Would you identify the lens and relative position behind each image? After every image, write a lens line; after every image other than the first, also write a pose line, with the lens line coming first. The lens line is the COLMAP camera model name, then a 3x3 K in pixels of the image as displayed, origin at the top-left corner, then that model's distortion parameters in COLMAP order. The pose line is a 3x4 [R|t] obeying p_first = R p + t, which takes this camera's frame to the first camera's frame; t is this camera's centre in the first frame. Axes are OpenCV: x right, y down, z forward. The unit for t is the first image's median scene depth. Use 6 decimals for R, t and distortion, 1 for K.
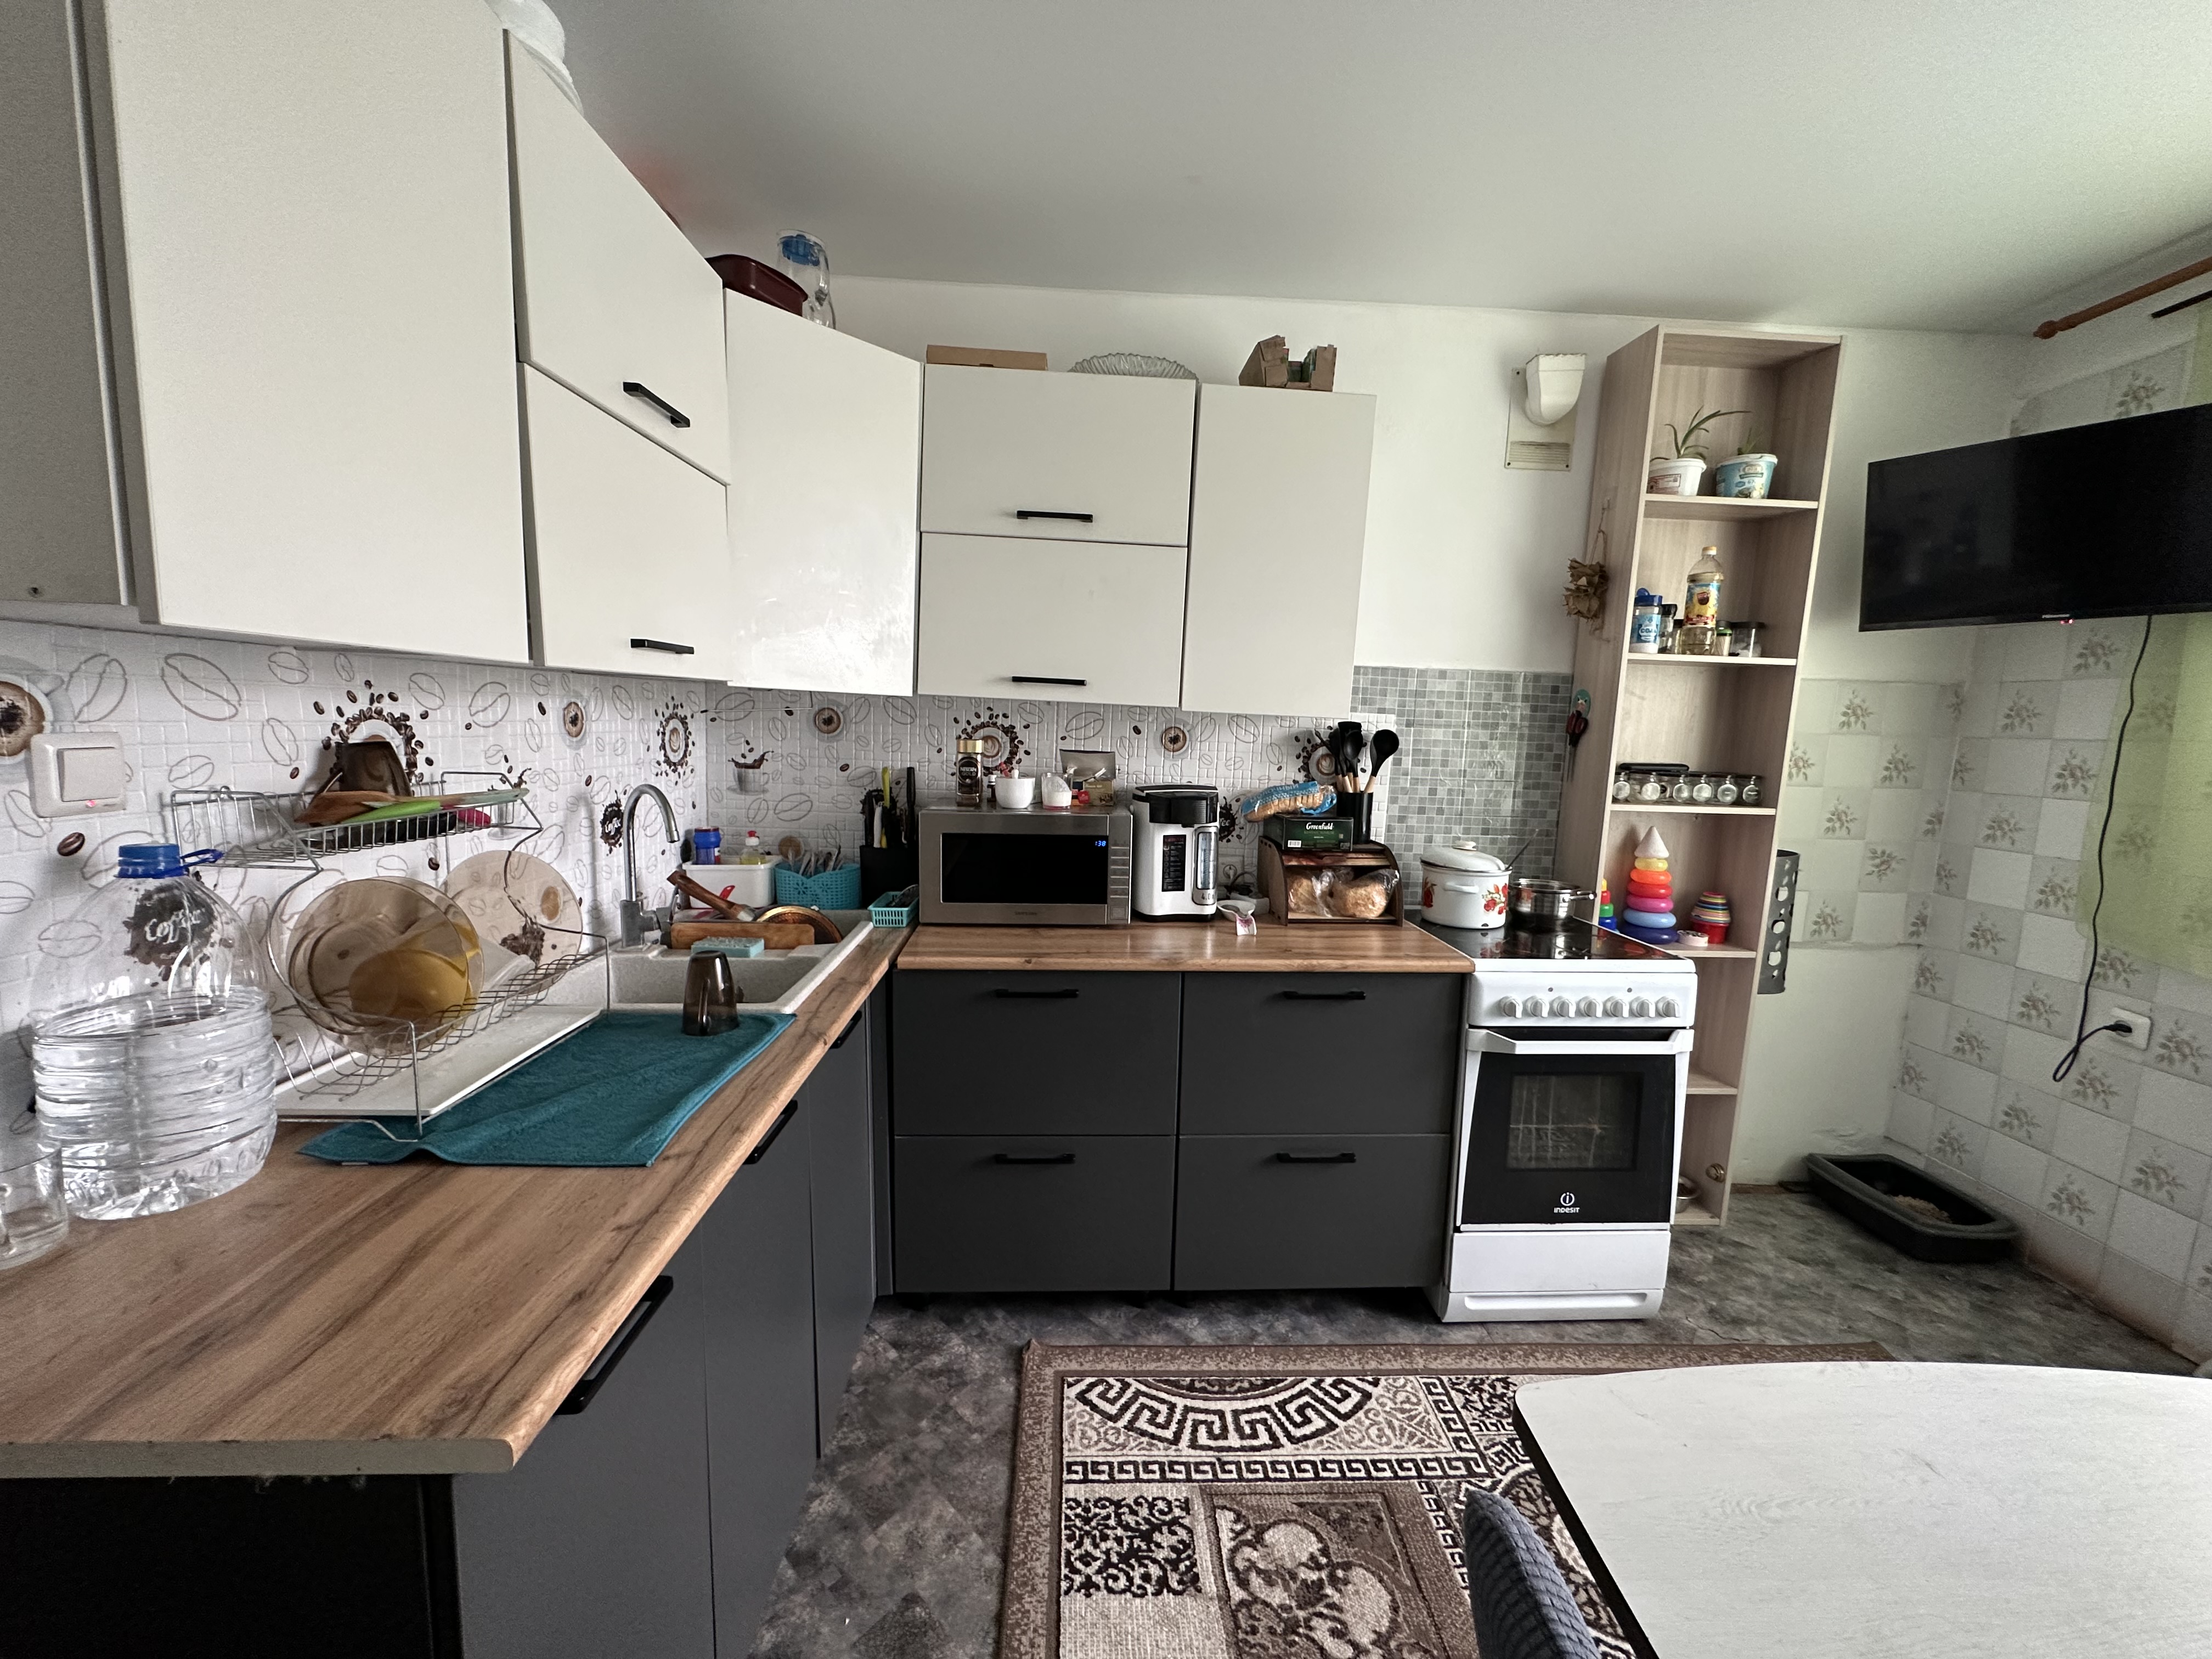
lens RADIAL K [[872.7, 0, 1116.4], [0, 872.7, 830.6], [0, 0, 1]] dist [-0.010964, 0.001013]
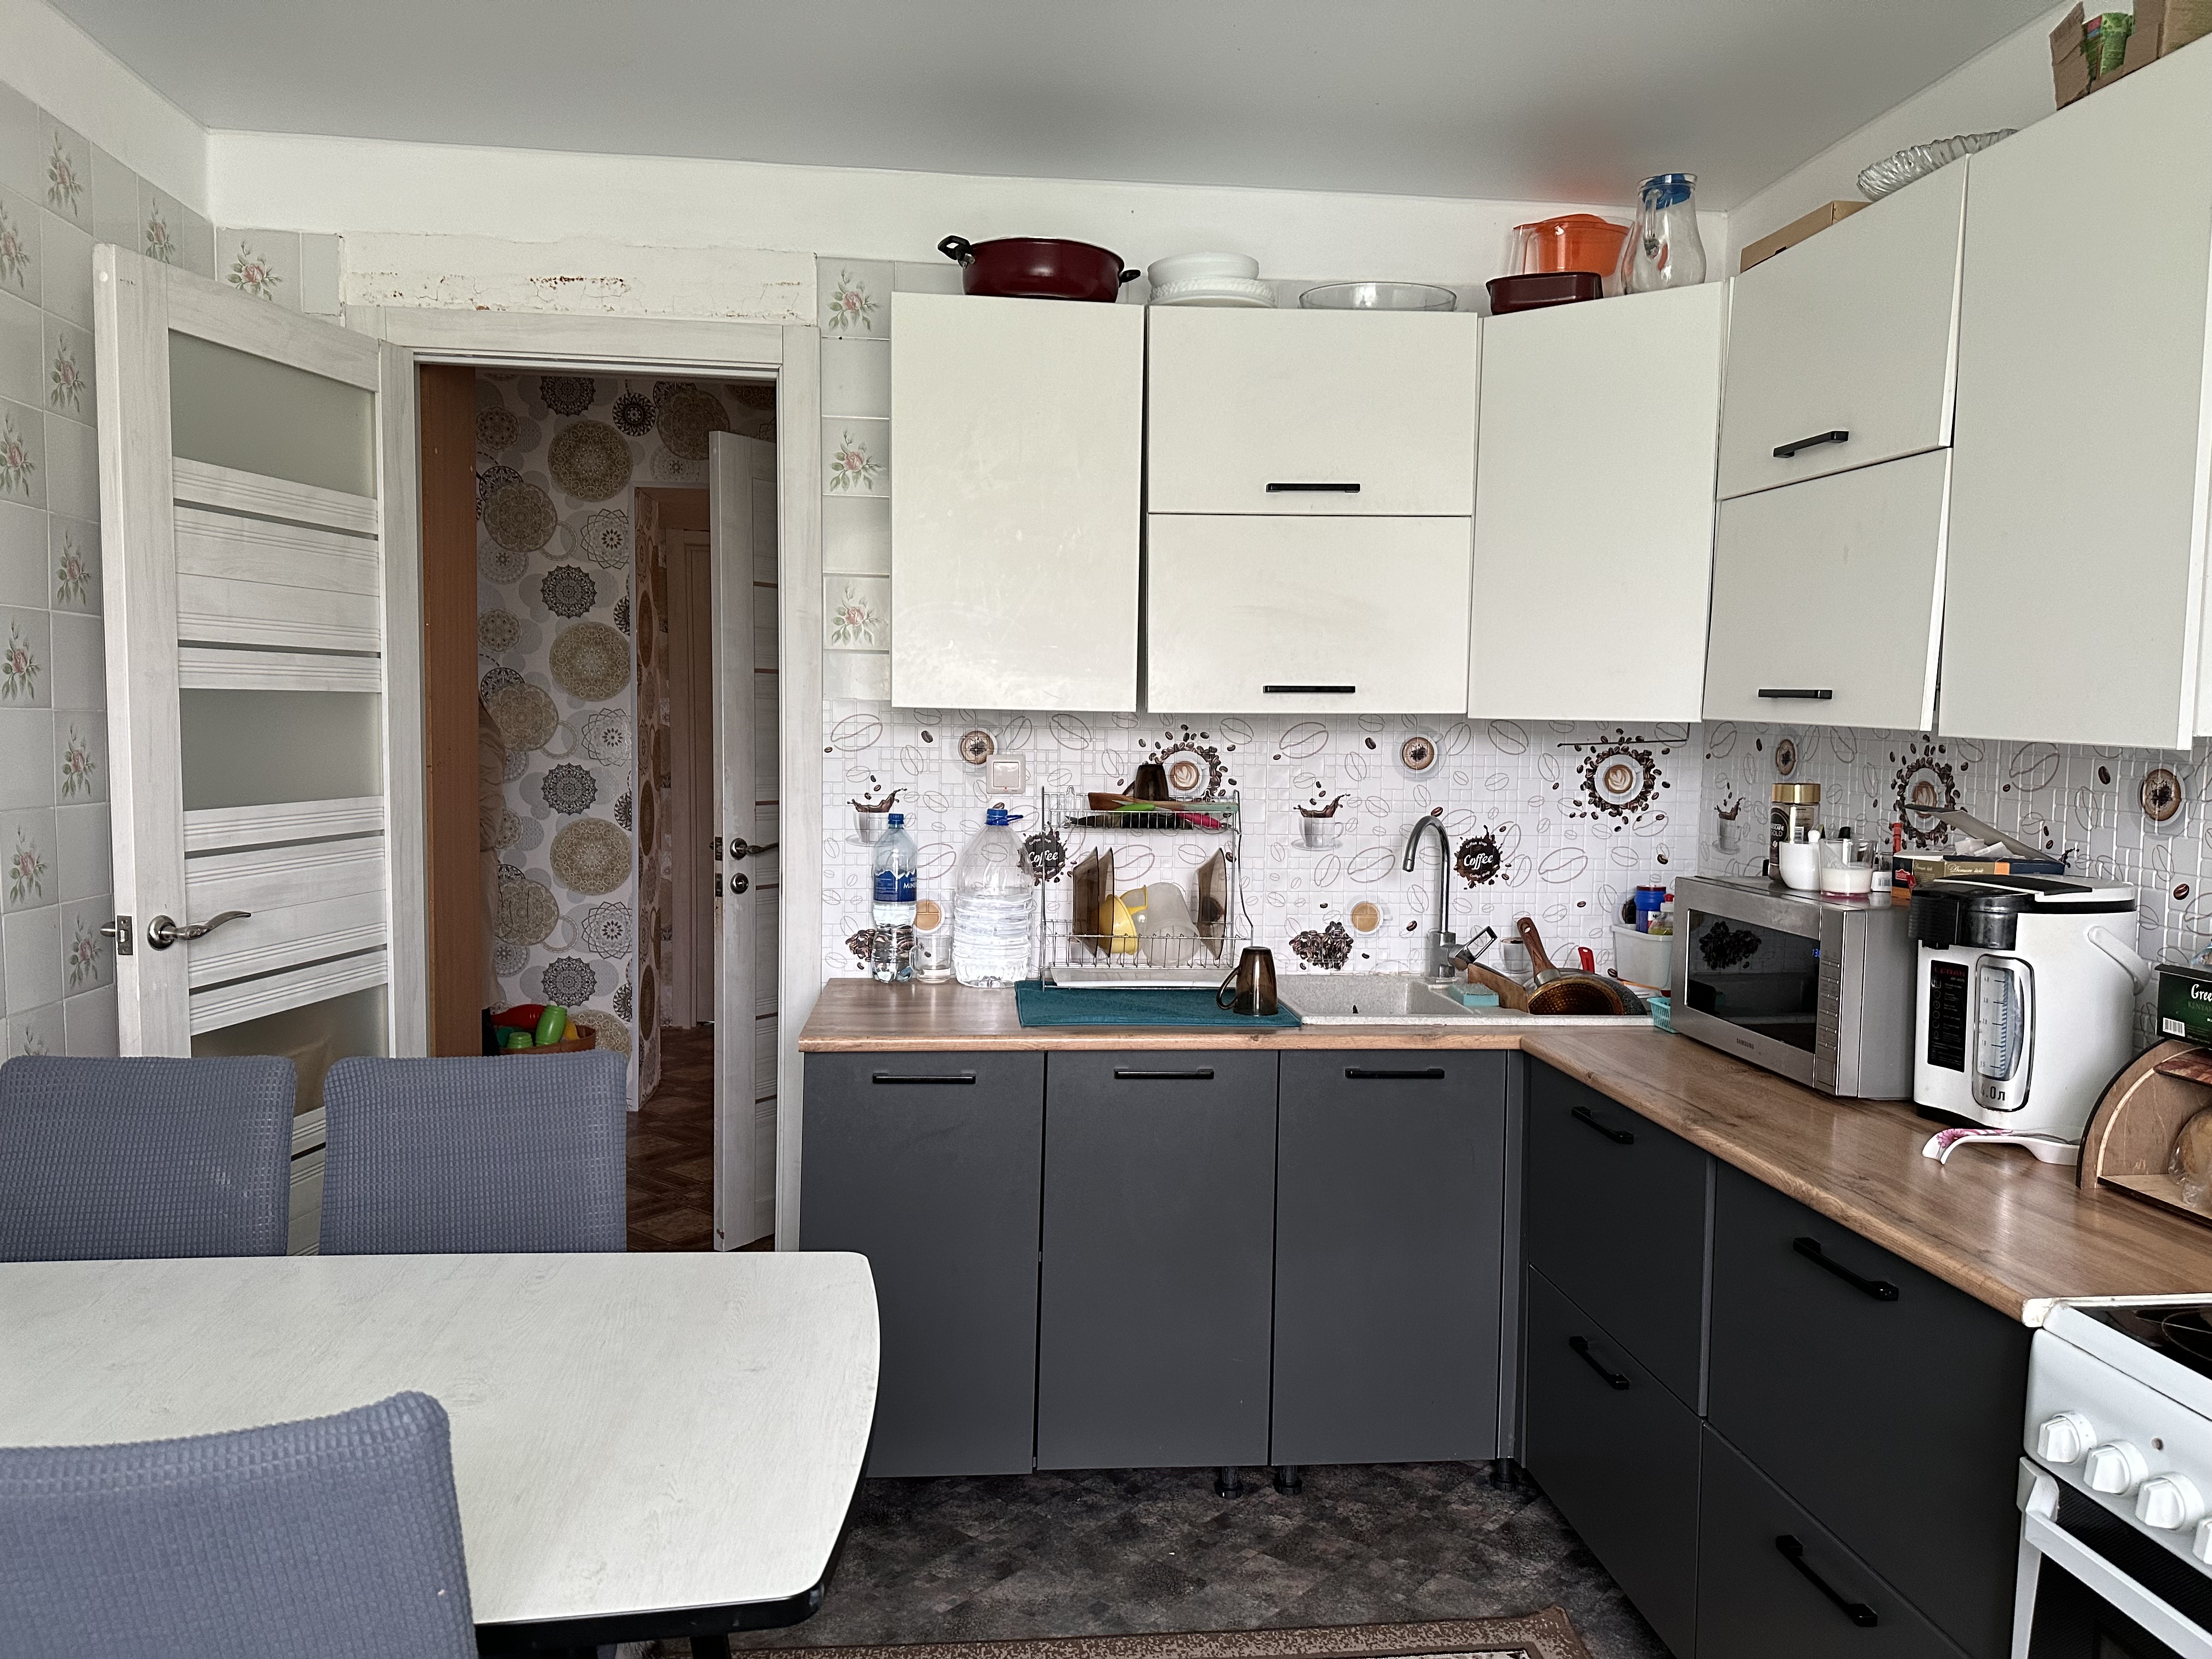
lens RADIAL K [[1560.5, 0, 1107.5], [0, 1560.5, 824.8], [0, 0, 1]] dist [0.016088, -0.024851]
pose [[0.045668, 0.039446, -0.998178, 1.052704], [-0.136119, 0.990146, 0.032901, -0.042291], [0.989639, 0.134369, 0.050587, 0.437239]]
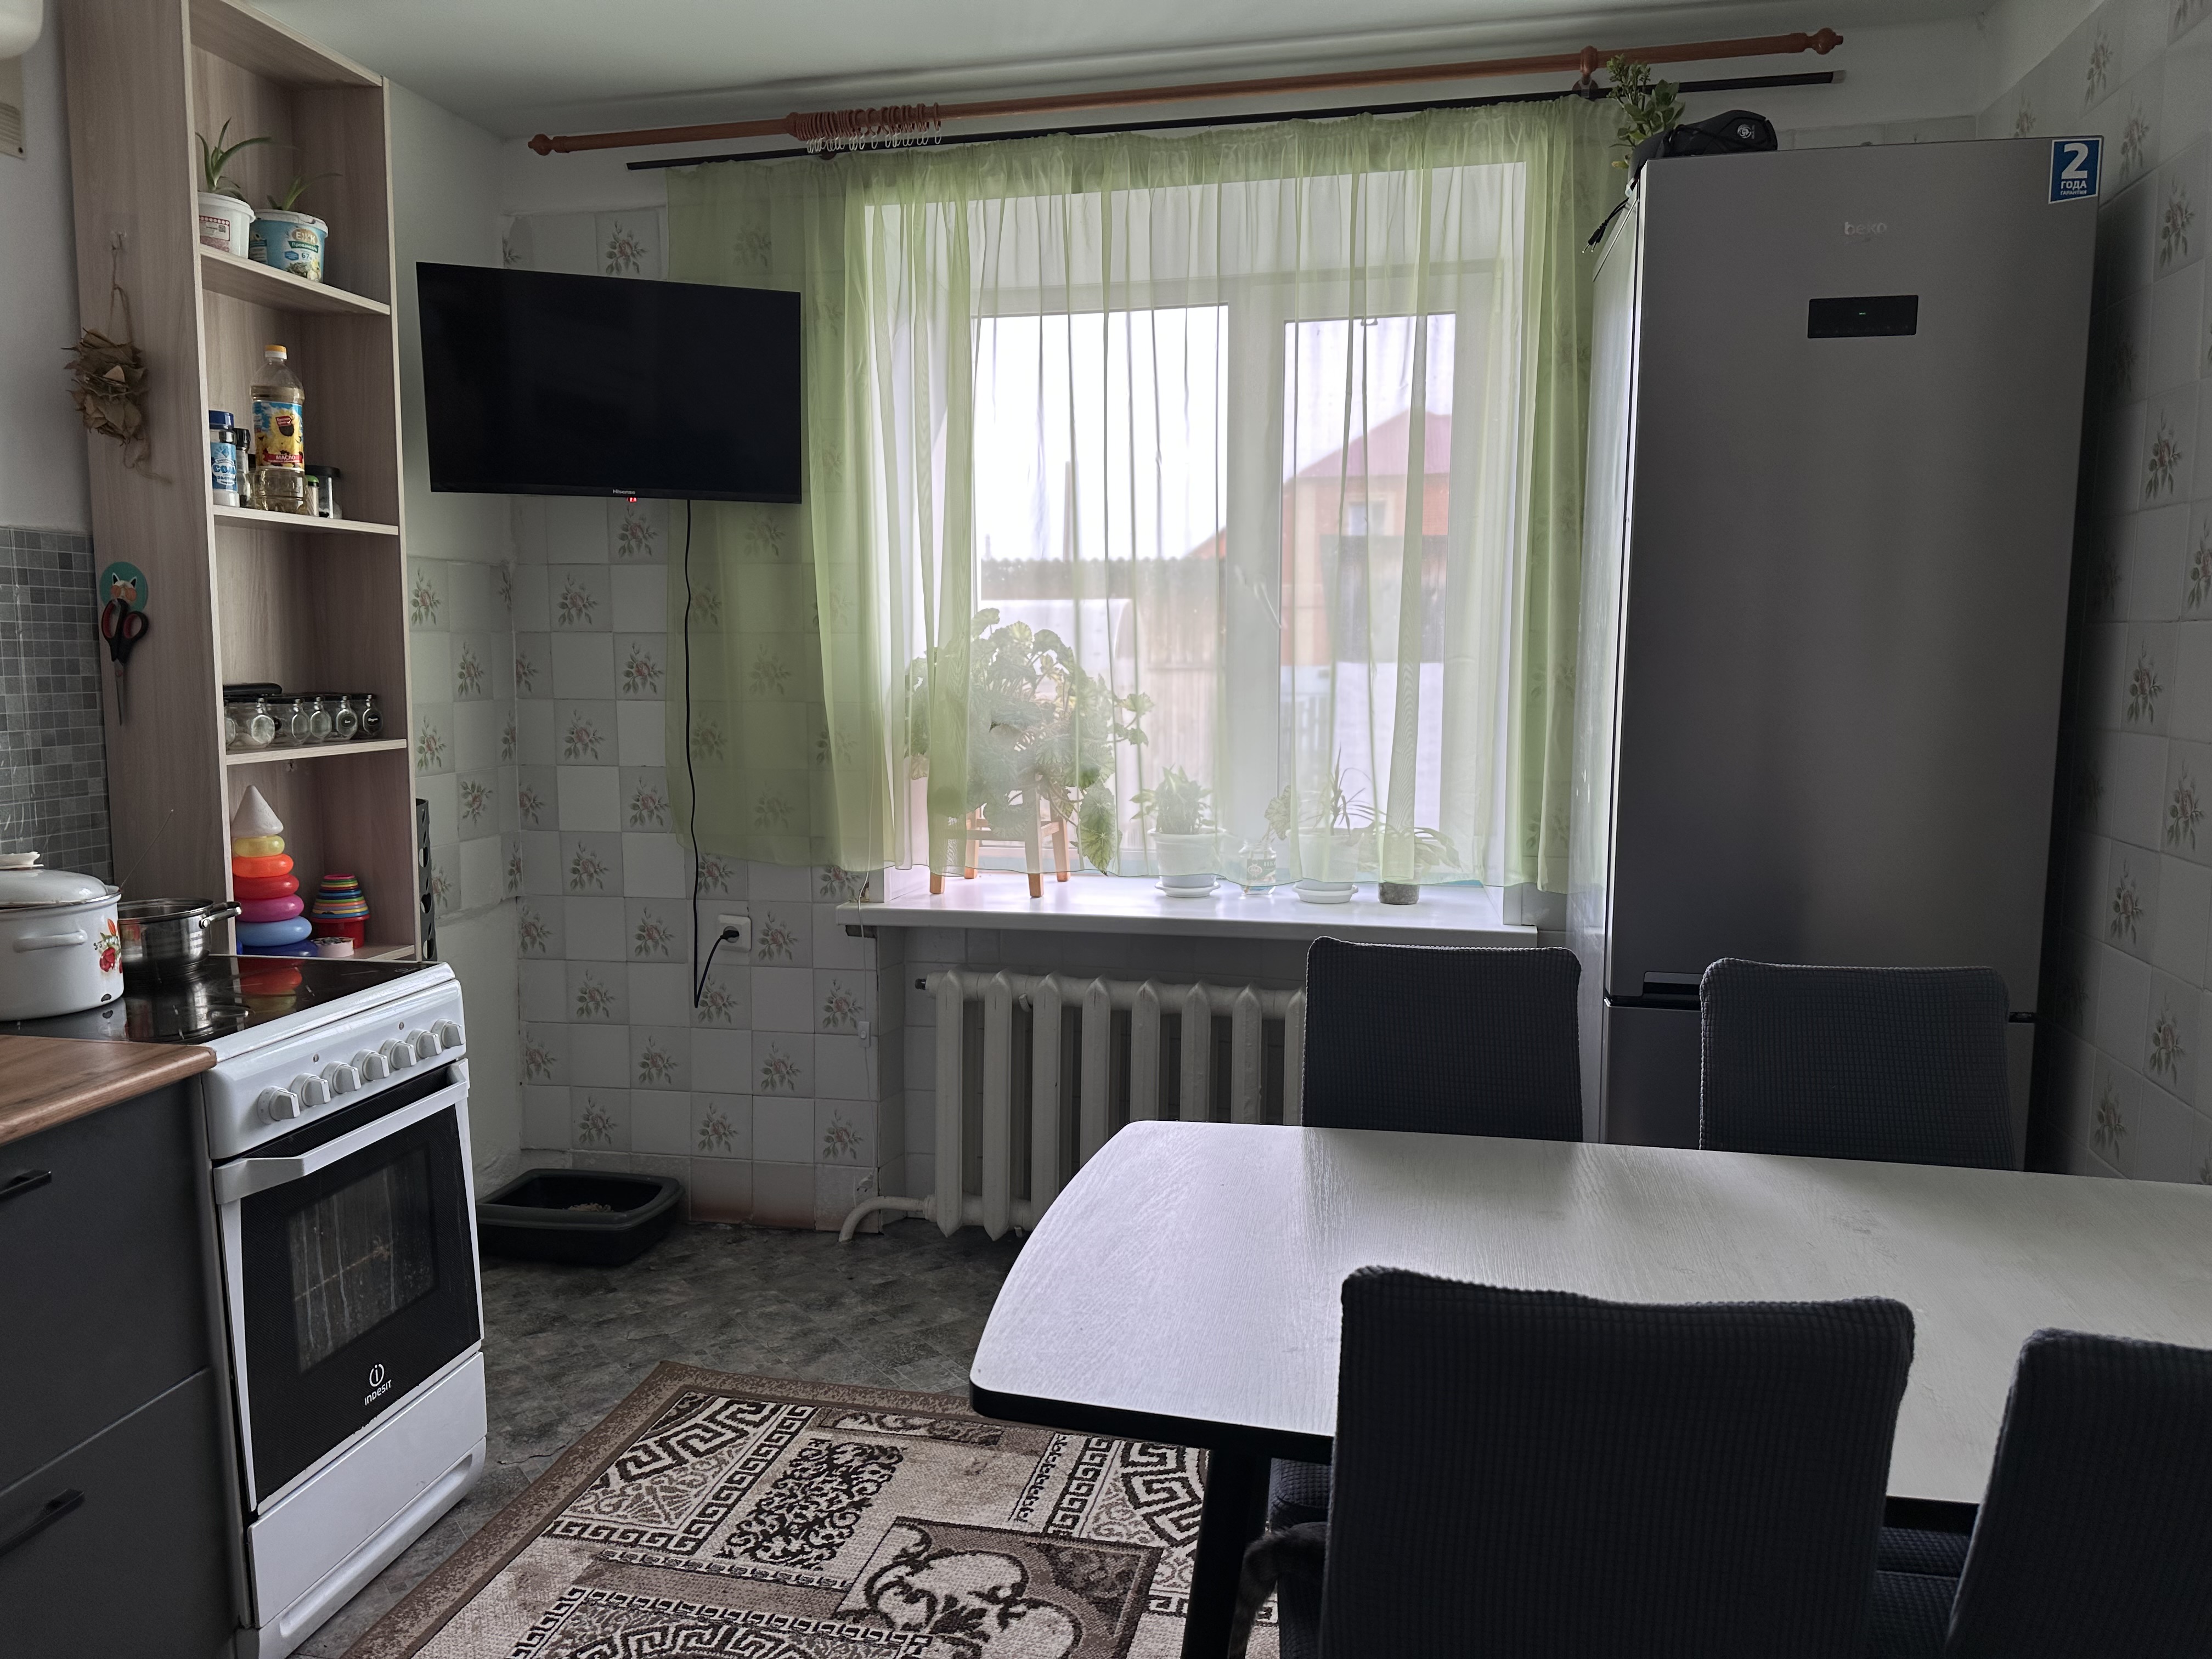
lens RADIAL K [[1560.5, 0, 1107.2], [0, 1560.5, 842.6], [0, 0, 1]] dist [0.016088, -0.024851]
pose [[0.228551, -0.148878, 0.962081, -0.352692], [0.124472, 0.984596, 0.122793, -0.028268], [-0.965542, 0.091687, 0.243562, 0.151357]]
